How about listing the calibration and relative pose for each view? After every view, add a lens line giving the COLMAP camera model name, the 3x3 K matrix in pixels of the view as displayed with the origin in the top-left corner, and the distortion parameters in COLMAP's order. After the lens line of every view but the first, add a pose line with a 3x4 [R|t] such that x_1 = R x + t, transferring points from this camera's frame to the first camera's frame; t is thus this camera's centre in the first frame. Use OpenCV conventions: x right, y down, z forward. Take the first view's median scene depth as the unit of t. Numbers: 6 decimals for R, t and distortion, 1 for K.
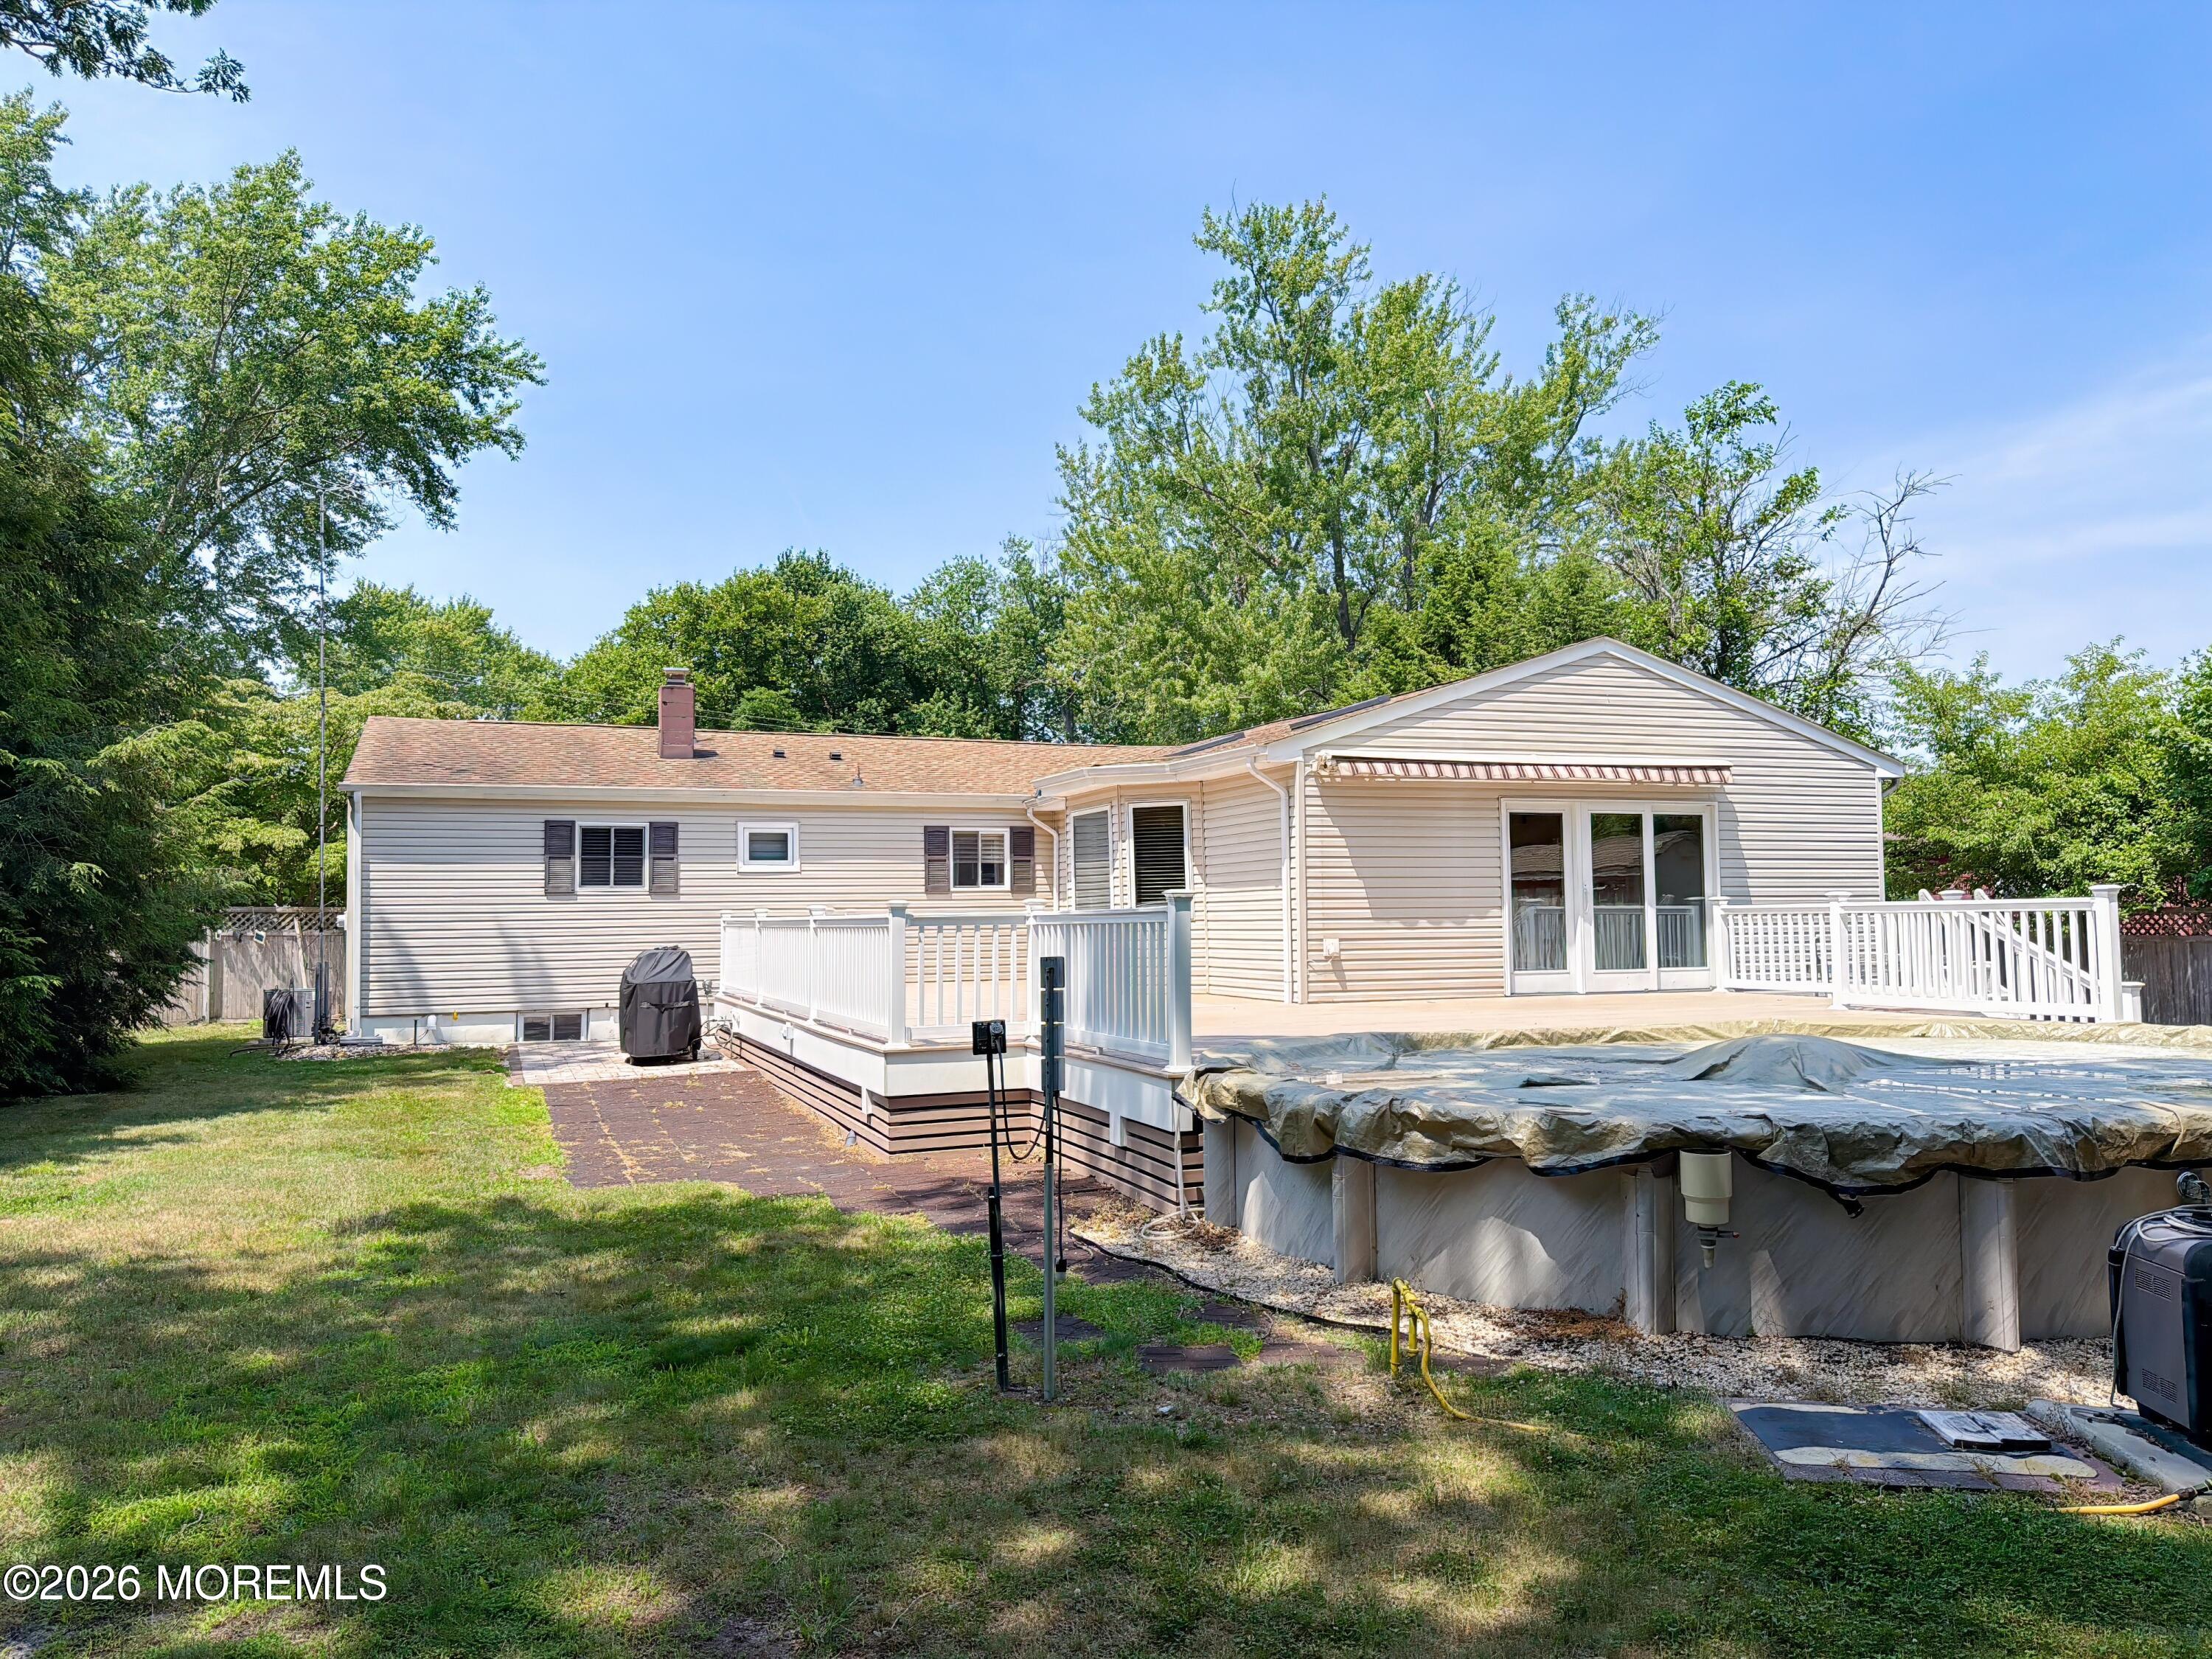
lens RADIAL K [[1545.5, 0, 1106.0], [0, 1545.5, 829.5], [0, 0, 1]] dist [0.090272, -0.095478]
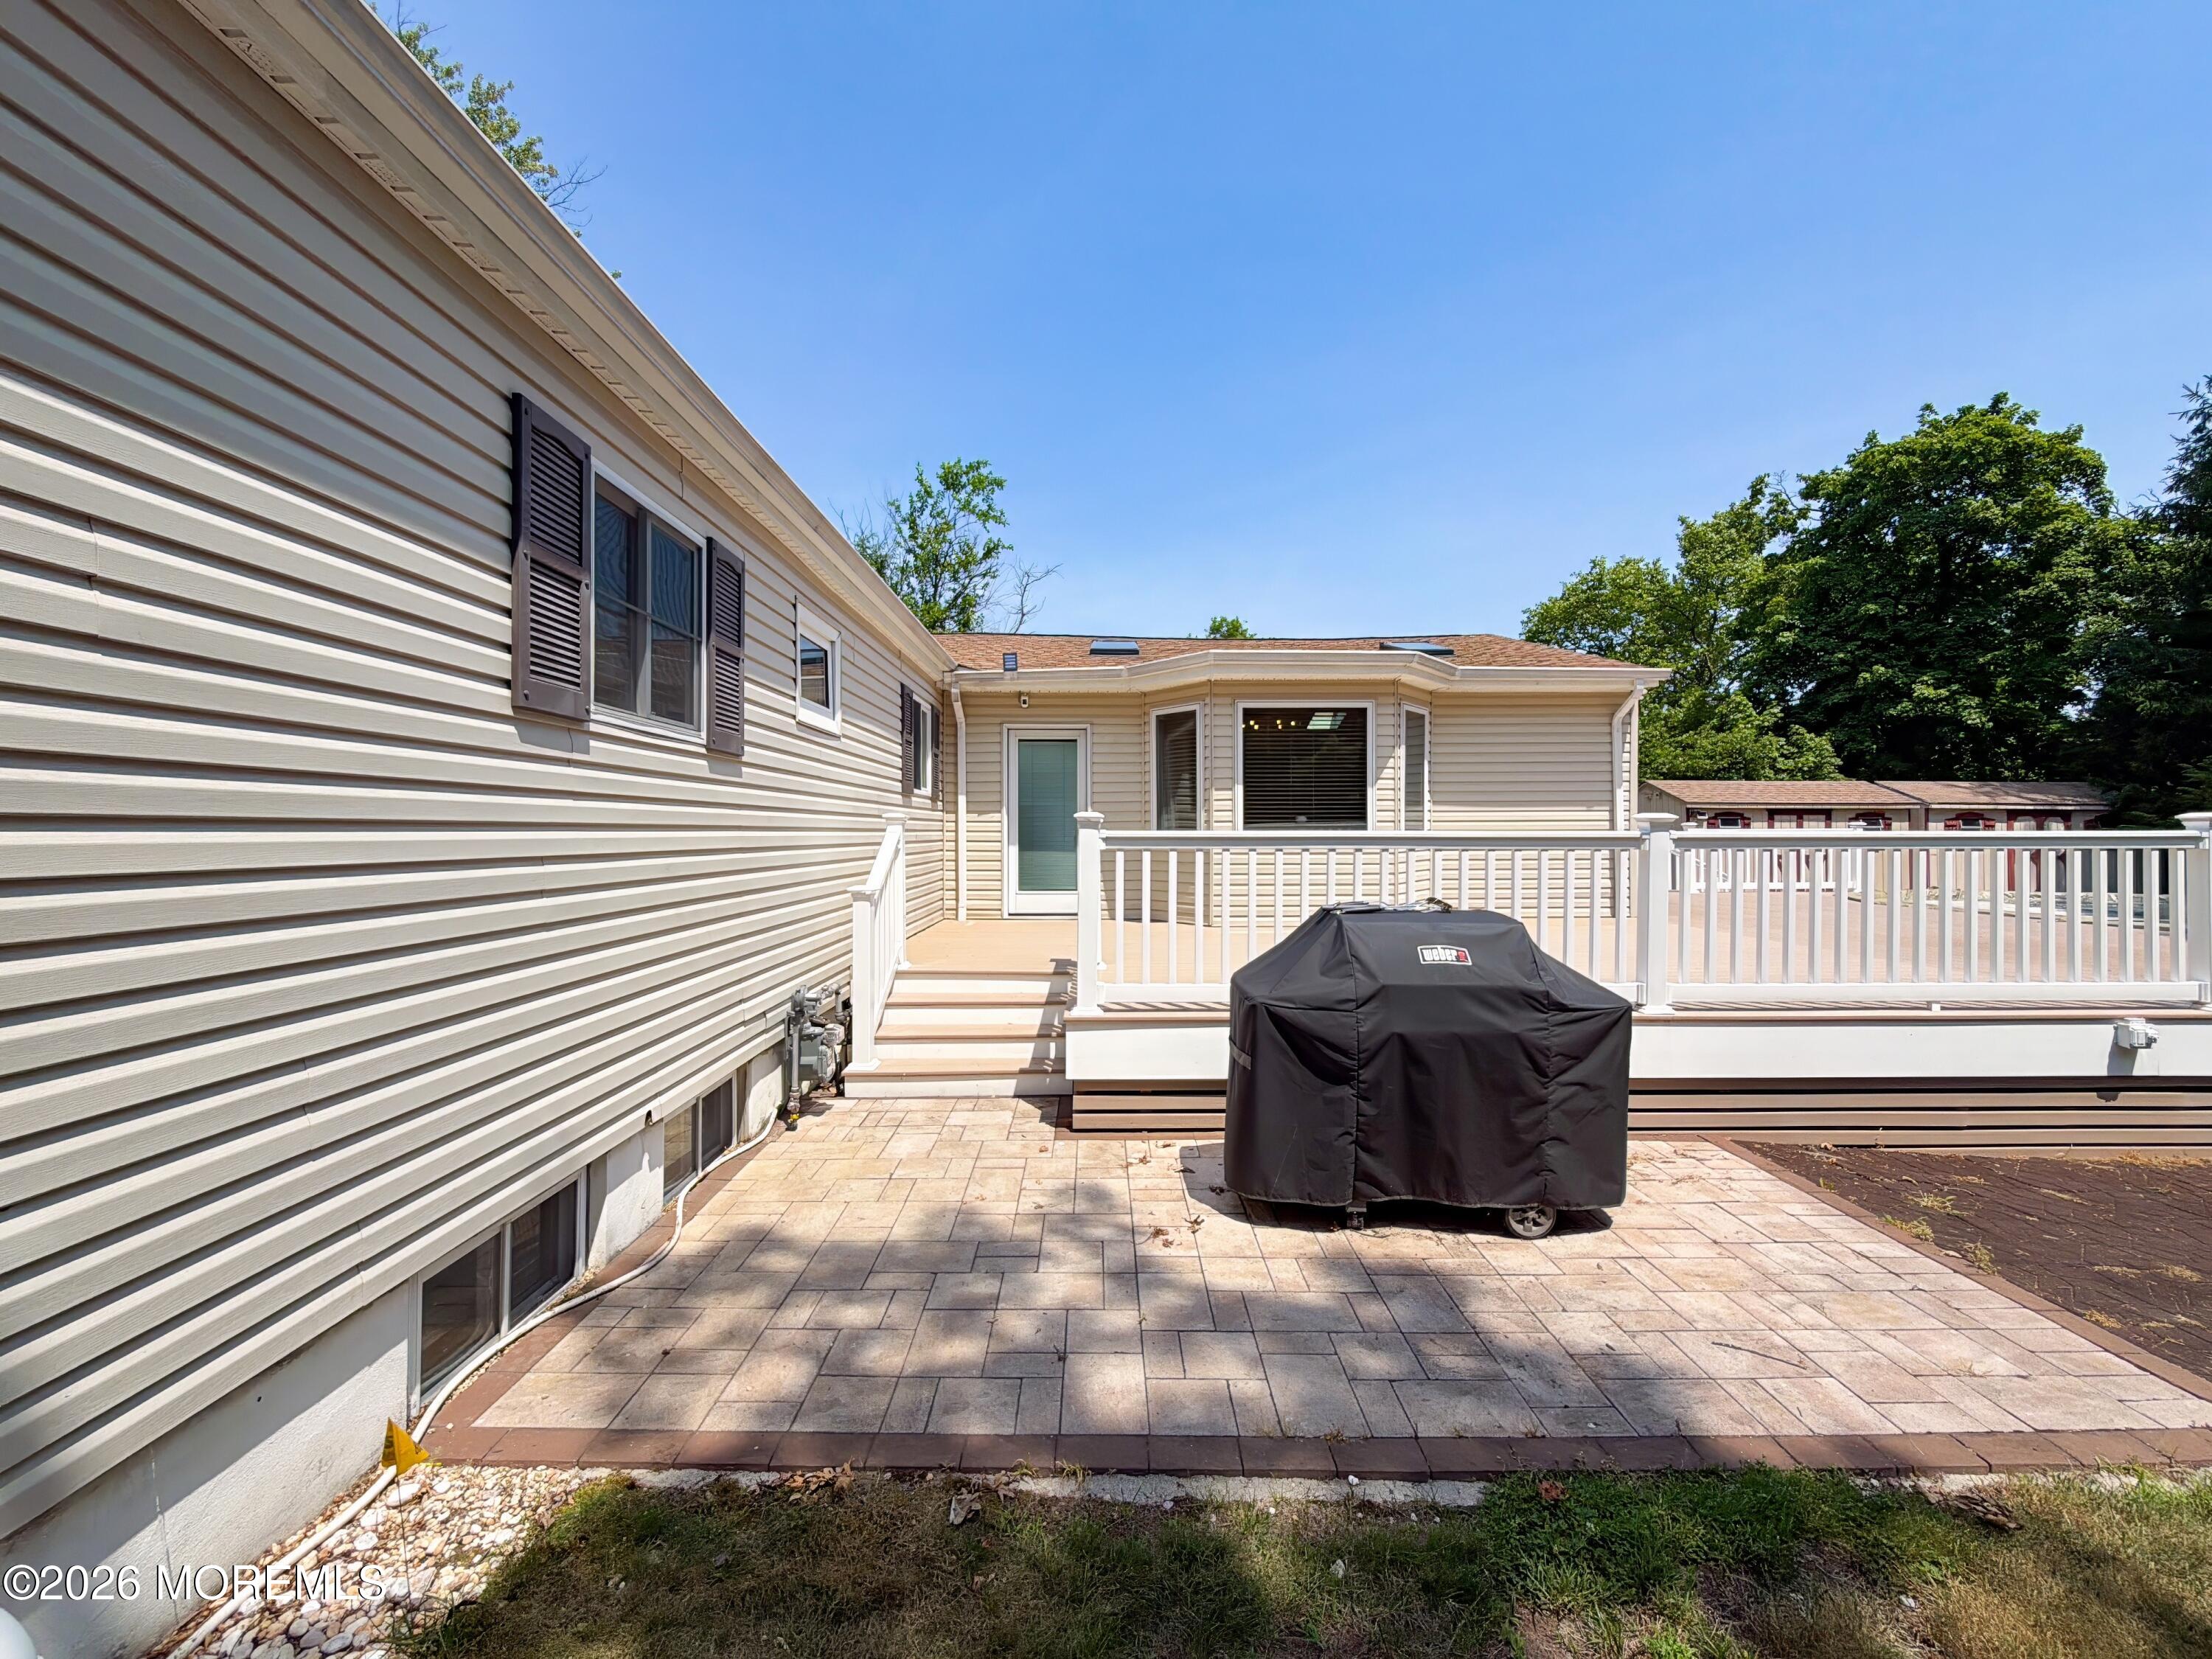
lens RADIAL K [[902.4, 0, 1106.0], [0, 902.4, 829.5], [0, 0, 1]] dist [0.003370, -0.000652]
pose [[0.355566, 0.014247, 0.934543, -0.255427], [-0.053819, 0.998537, 0.005255, 0.029936], [-0.933100, -0.052165, 0.355813, 0.490864]]
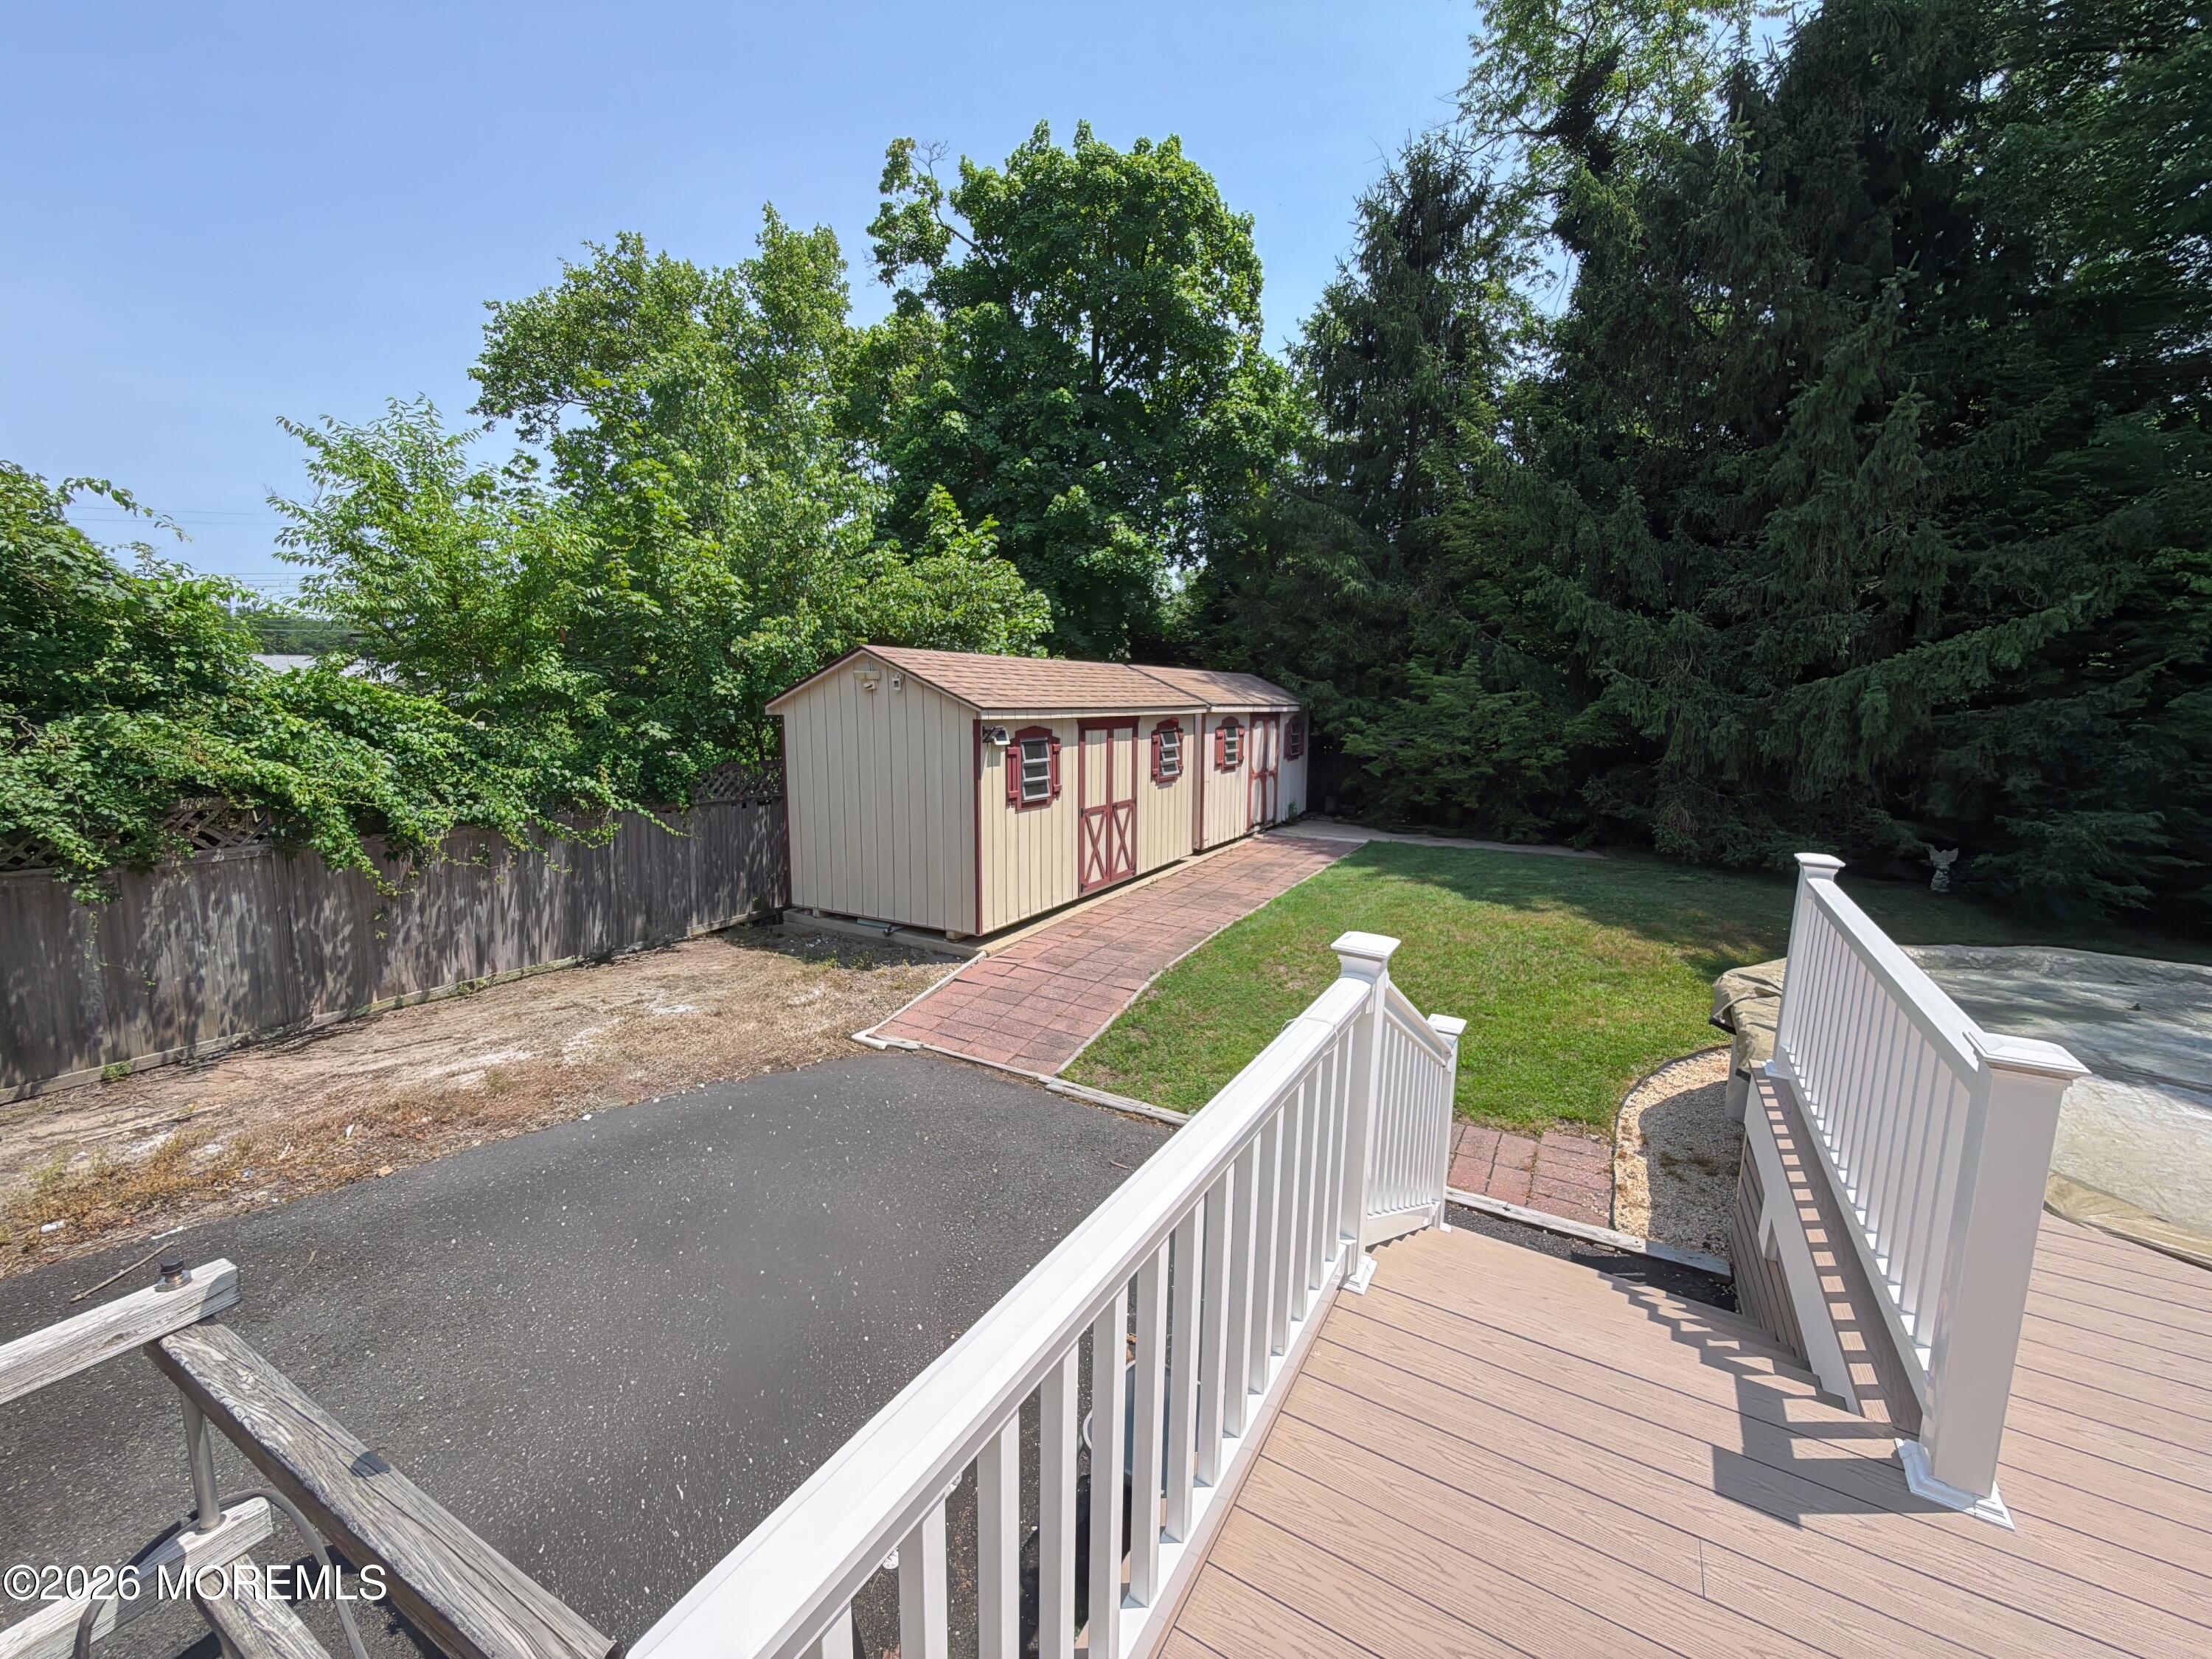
lens RADIAL K [[881.4, 0, 1106.0], [0, 881.4, 829.5], [0, 0, 1]] dist [0.000526, 0.000045]
pose [[-0.616794, -0.125298, 0.777088, 0.224431], [-0.055666, 0.991721, 0.115722, -0.001771], [-0.785153, 0.028120, -0.618663, 0.468397]]
